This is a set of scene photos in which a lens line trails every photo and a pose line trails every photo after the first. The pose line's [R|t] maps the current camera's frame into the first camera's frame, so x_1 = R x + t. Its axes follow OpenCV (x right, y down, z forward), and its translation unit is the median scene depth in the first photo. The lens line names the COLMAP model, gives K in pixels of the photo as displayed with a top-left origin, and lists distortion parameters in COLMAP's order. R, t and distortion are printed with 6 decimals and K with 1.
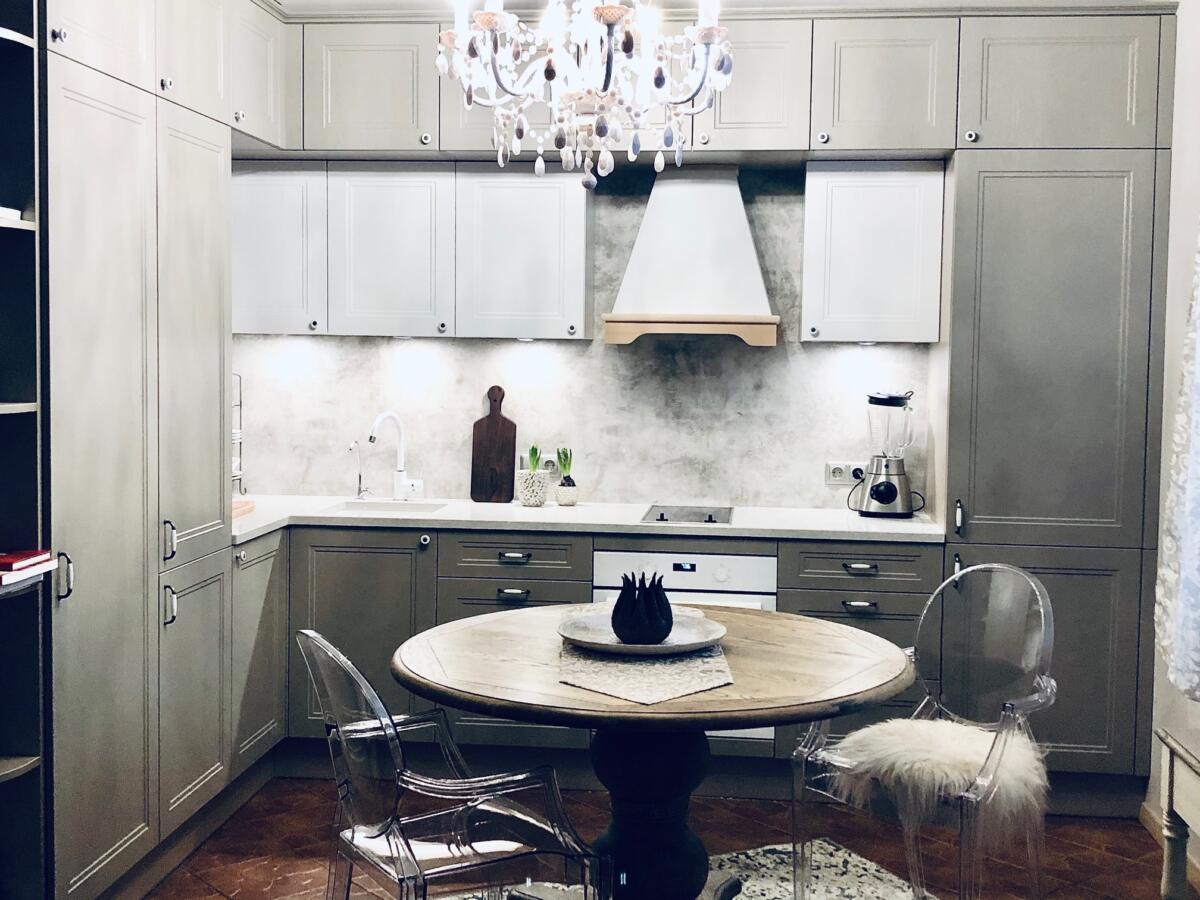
lens RADIAL K [[1451.9, 0, 600.0], [0, 1451.9, 450.0], [0, 0, 1]] dist [0.187236, -0.706994]
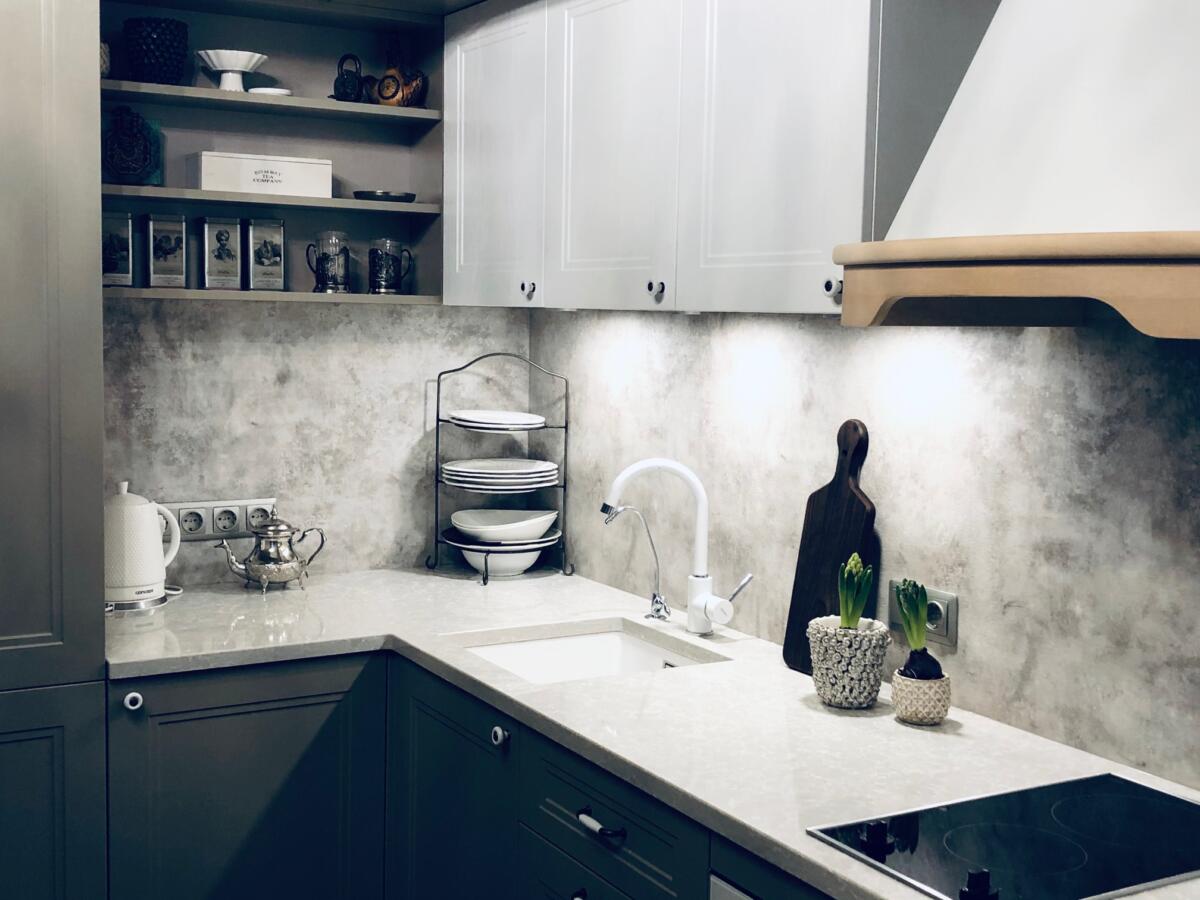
lens RADIAL K [[1451.9, 0, 600.0], [0, 1451.9, 450.0], [0, 0, 1]] dist [0.187236, -0.706994]
pose [[0.583069, 0.076819, -0.808783, 0.250958], [-0.069828, 0.996574, 0.044316, -0.049590], [0.809416, 0.030636, 0.586436, 0.673122]]
